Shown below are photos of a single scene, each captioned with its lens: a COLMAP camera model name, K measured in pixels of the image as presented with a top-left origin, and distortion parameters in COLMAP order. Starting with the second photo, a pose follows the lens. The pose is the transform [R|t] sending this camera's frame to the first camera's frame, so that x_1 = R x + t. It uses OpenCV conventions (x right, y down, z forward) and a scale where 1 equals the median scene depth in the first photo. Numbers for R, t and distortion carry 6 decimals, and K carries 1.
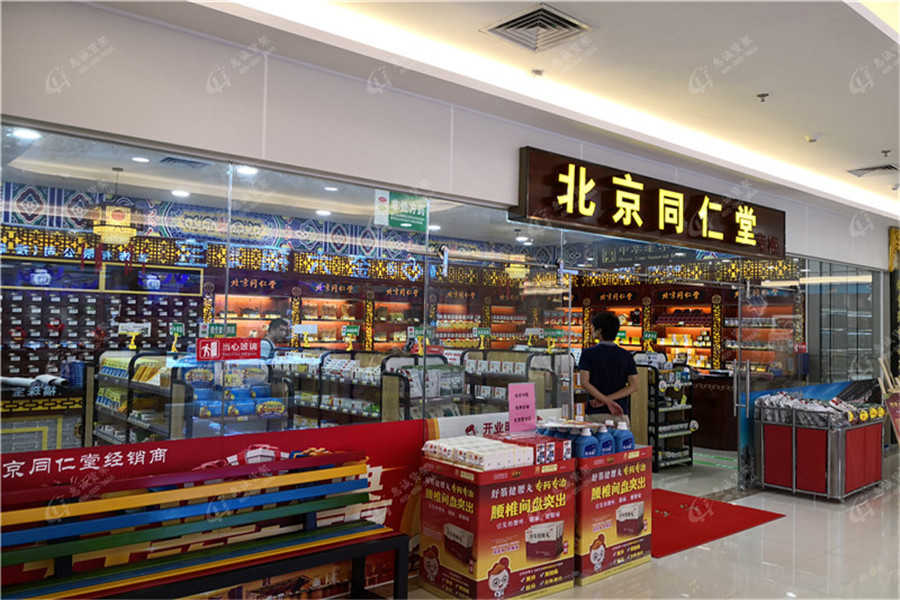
lens RADIAL K [[698.4, 0, 448.0], [0, 698.4, 293.0], [0, 0, 1]] dist [0.024735, -0.052018]
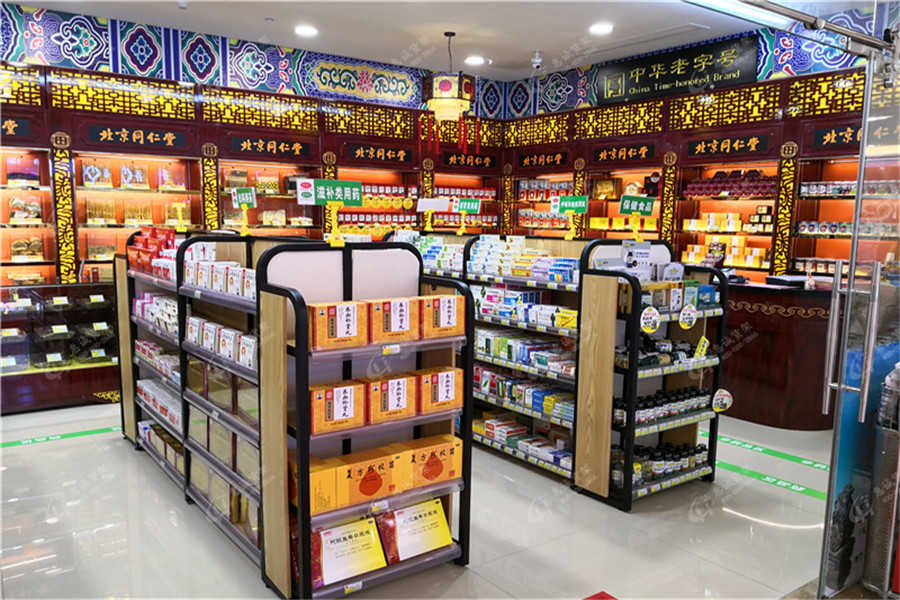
lens RADIAL K [[698.4, 0, 454.7], [0, 698.4, 304.5], [0, 0, 1]] dist [0.024735, -0.052018]
pose [[0.997754, 0.005584, -0.066748, 0.148137], [0.005918, 0.985273, 0.170888, 0.033745], [0.066720, -0.170900, 0.983027, 0.392473]]
